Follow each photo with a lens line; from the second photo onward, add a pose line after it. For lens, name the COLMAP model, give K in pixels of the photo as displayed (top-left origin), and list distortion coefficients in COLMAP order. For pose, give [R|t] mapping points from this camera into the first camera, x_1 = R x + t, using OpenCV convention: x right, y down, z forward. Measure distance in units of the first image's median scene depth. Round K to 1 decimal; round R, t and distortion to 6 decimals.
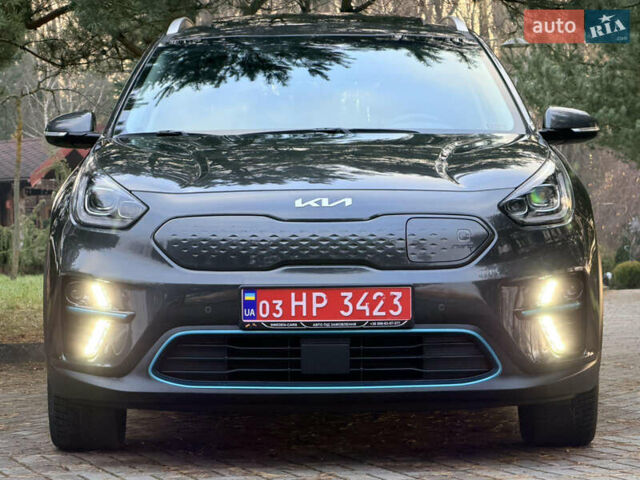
lens RADIAL K [[2337.4, 0, 320.0], [0, 2337.4, 240.0], [0, 0, 1]] dist [-0.179645, -2.643789]
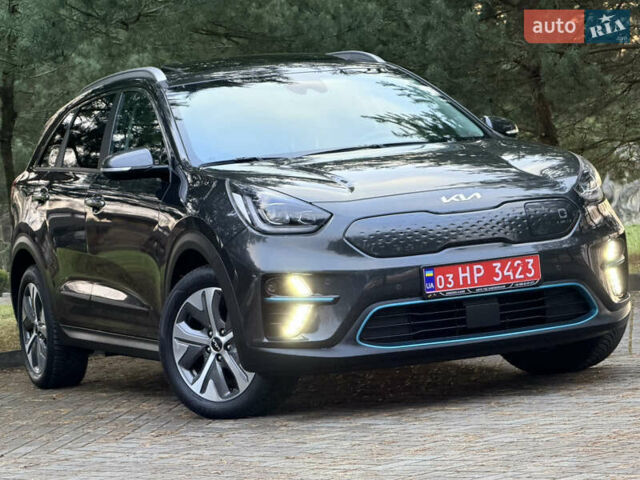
lens RADIAL K [[2337.4, 0, 320.0], [0, 2337.4, 240.0], [0, 0, 1]] dist [-0.179645, -2.643789]
pose [[0.932114, -0.093315, 0.349936, -0.540864], [0.097041, 0.995256, 0.006914, -0.009332], [-0.348921, 0.027513, 0.936748, -0.199797]]
